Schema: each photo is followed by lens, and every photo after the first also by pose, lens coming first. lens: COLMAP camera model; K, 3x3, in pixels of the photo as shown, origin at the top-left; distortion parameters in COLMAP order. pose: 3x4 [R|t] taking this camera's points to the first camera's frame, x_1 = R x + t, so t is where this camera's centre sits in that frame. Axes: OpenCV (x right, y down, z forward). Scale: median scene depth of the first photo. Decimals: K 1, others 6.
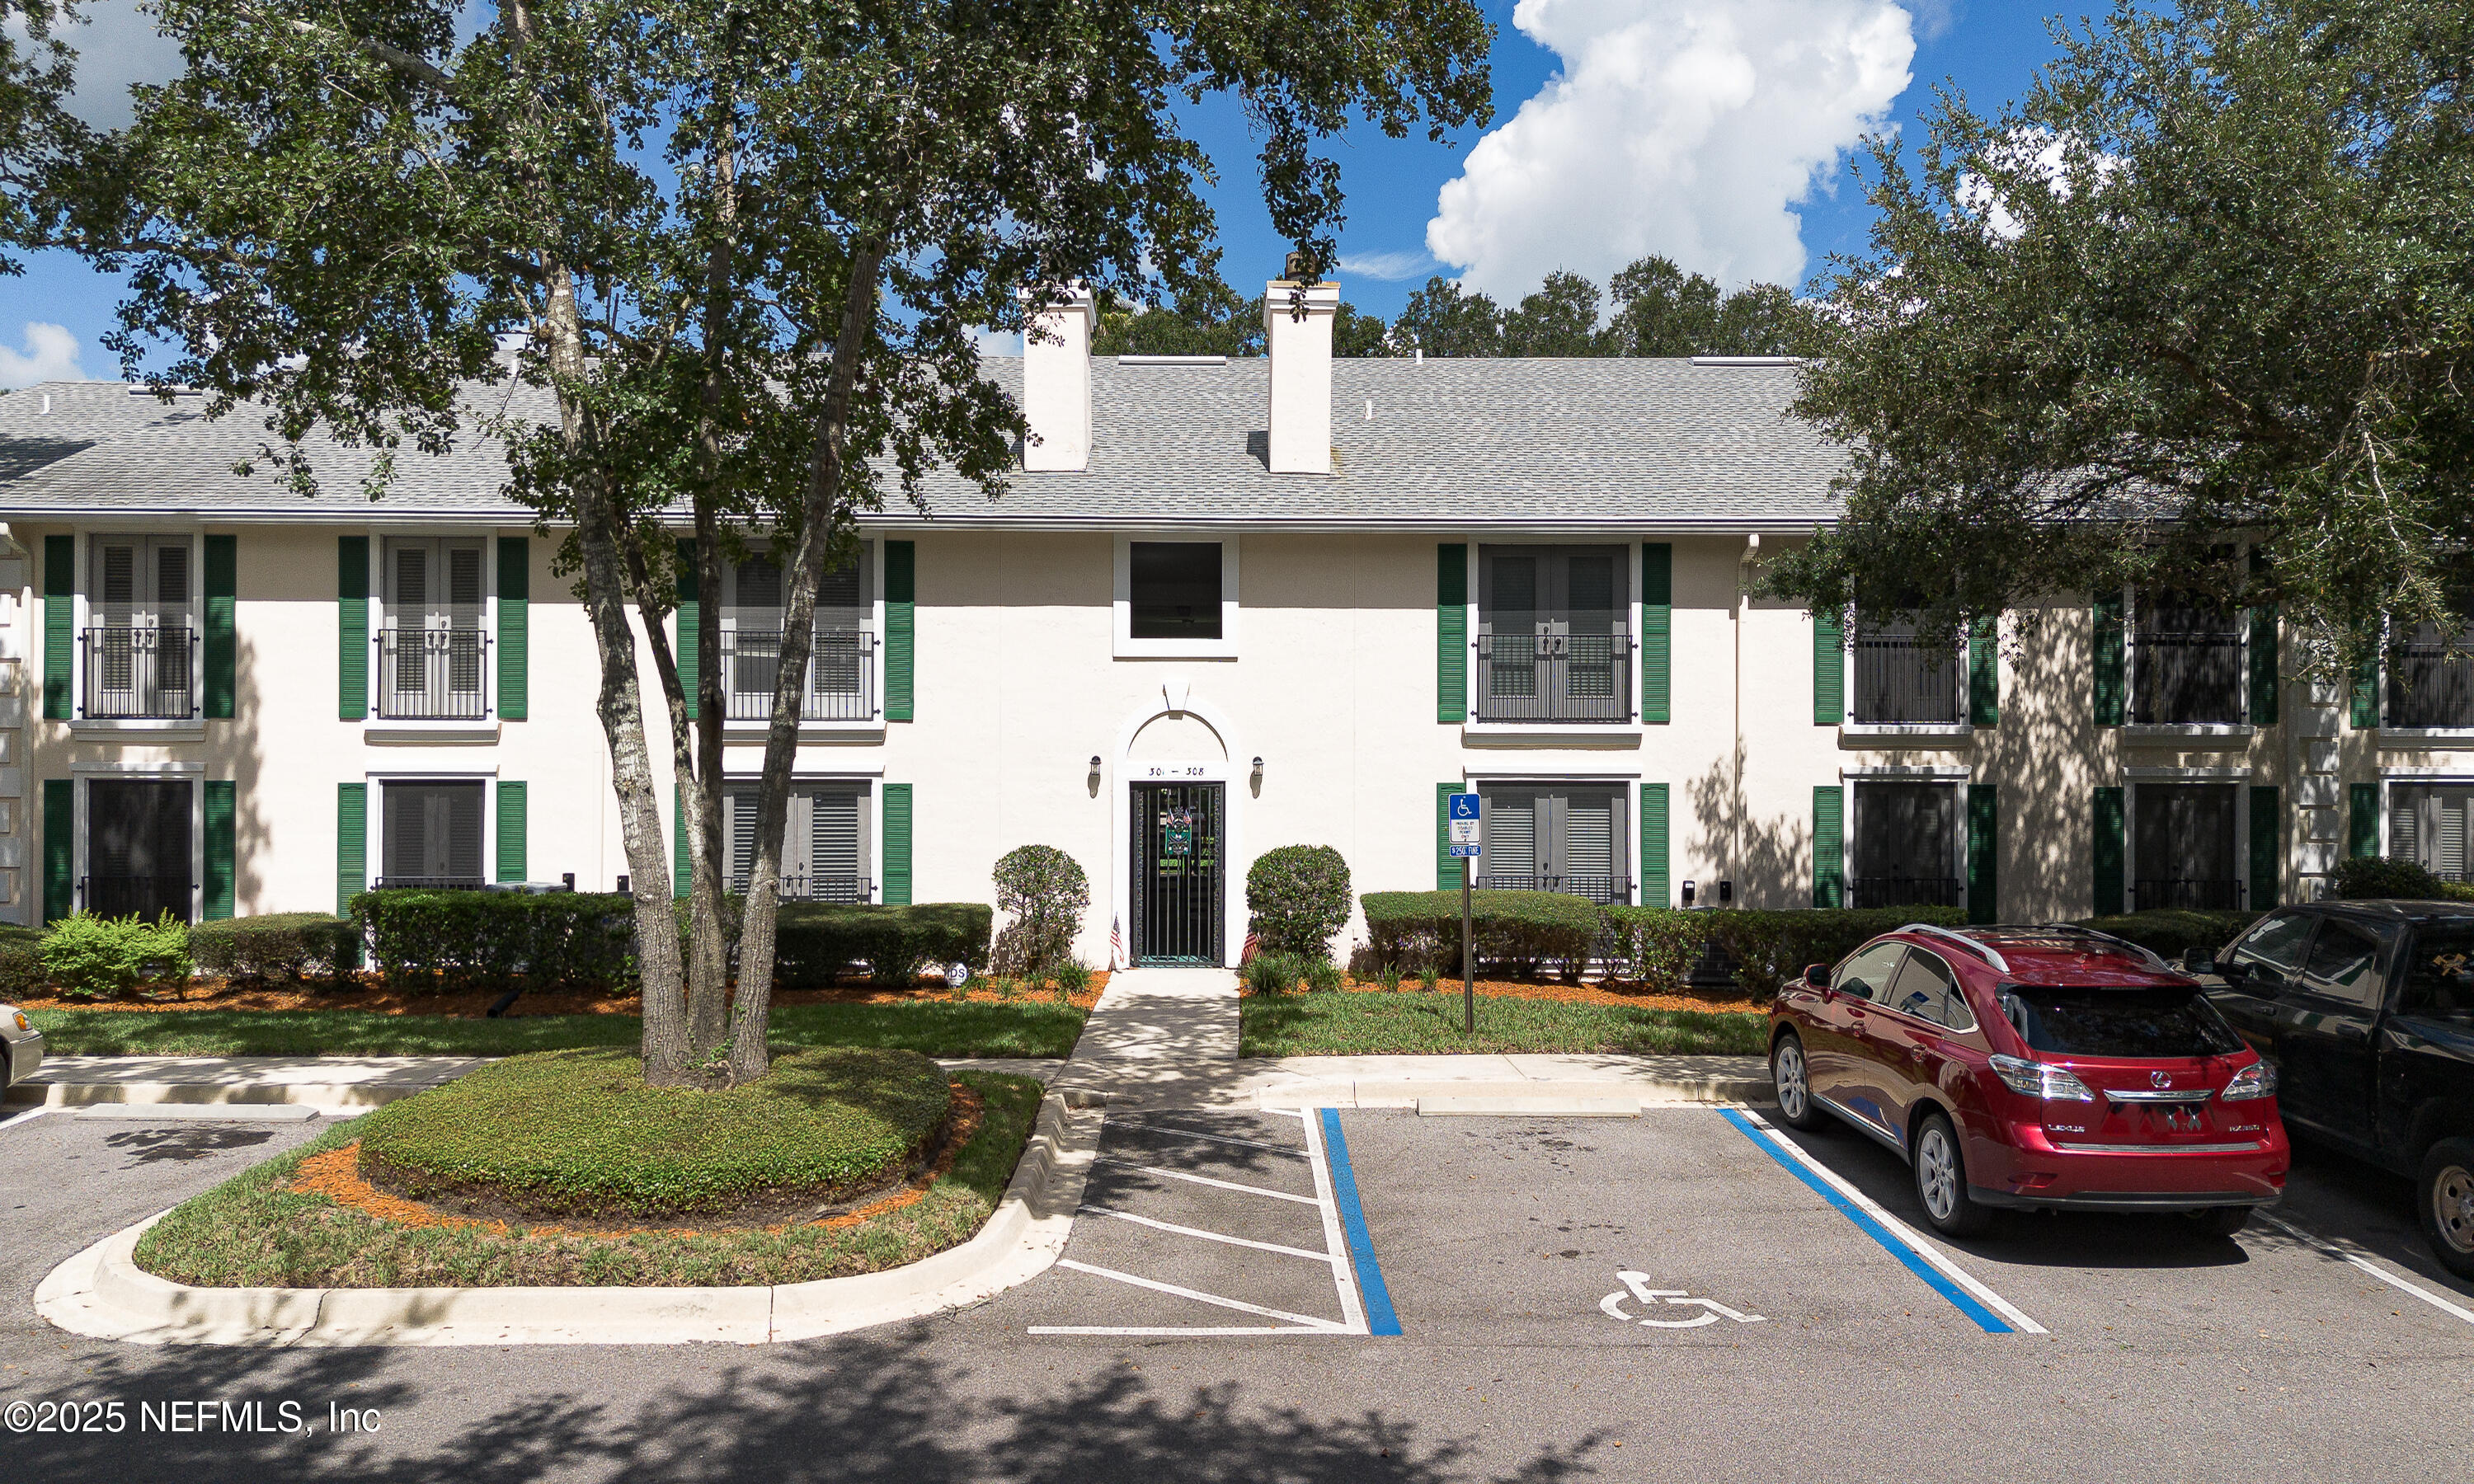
lens RADIAL K [[1906.9, 0, 1240.2], [0, 1906.9, 735.3], [0, 0, 1]] dist [0.008916, 0.002022]
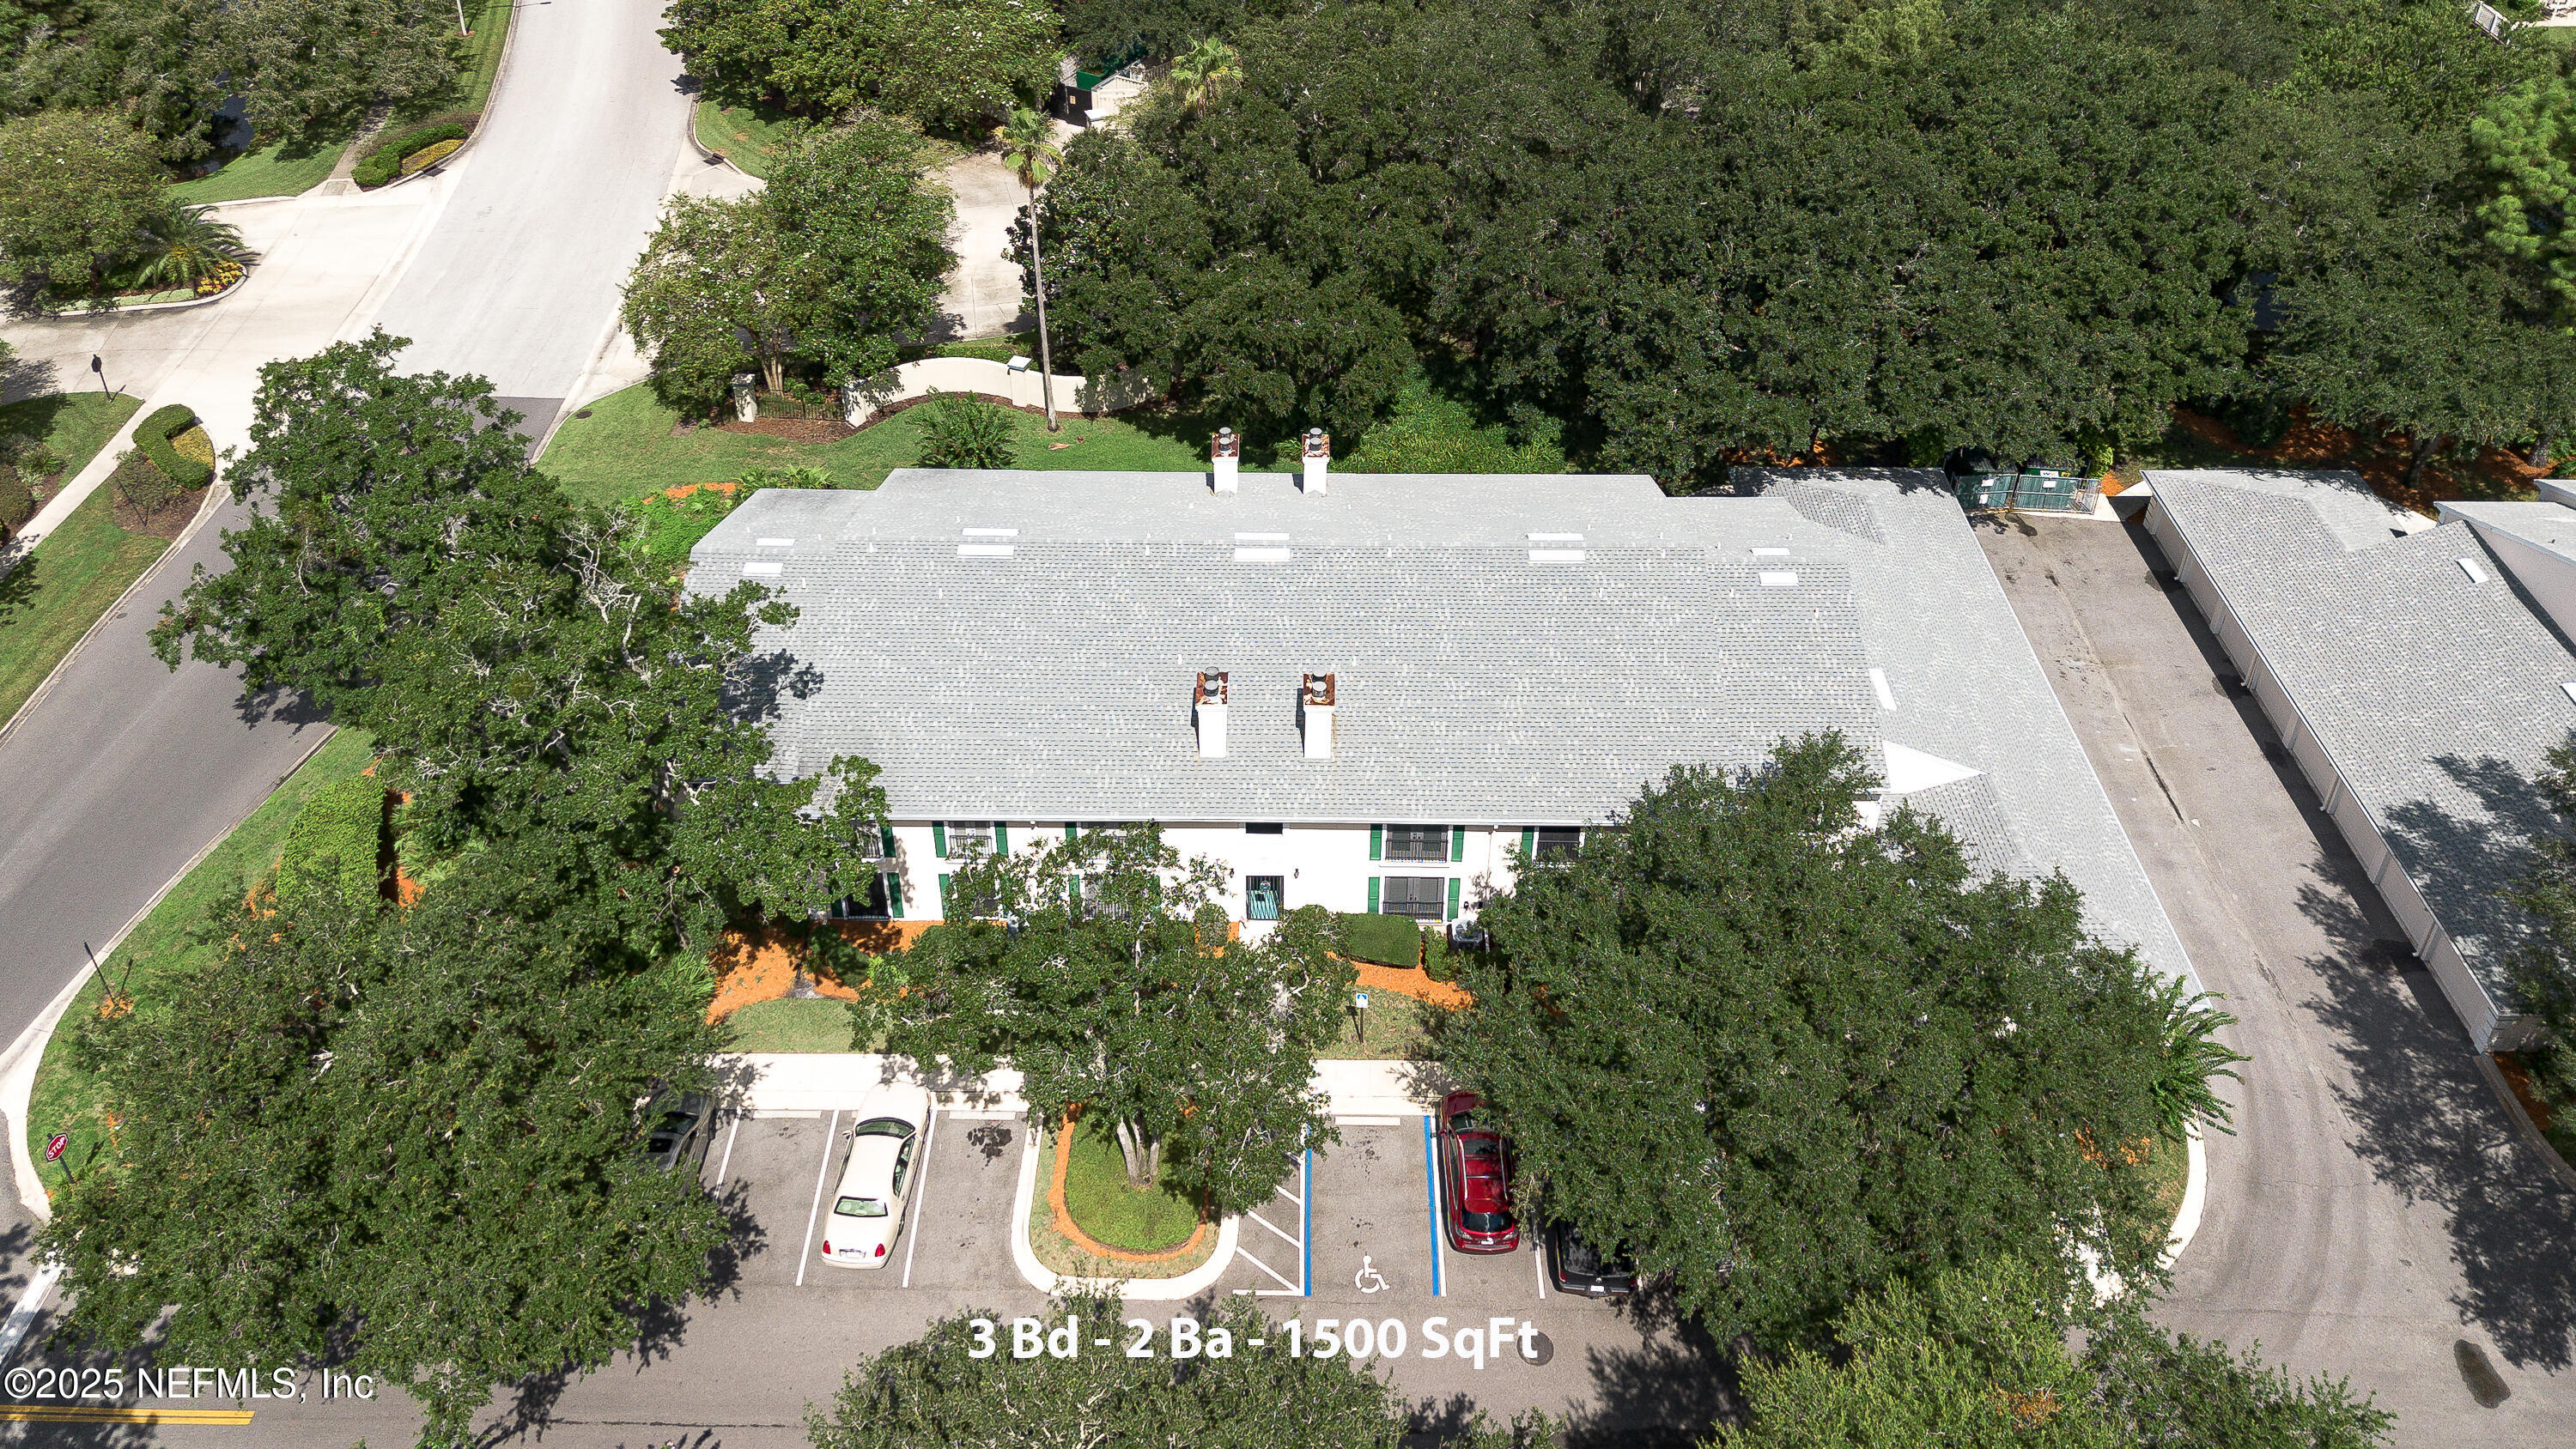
lens RADIAL K [[1798.2, 0, 1283.4], [0, 1798.2, 724.9], [0, 0, 1]] dist [-0.002838, -0.000657]
pose [[0.999587, 0.026193, -0.011820, 0.013929], [-0.012667, 0.770809, 0.636940, -1.670770], [0.025794, -0.636528, 0.770822, -0.719597]]
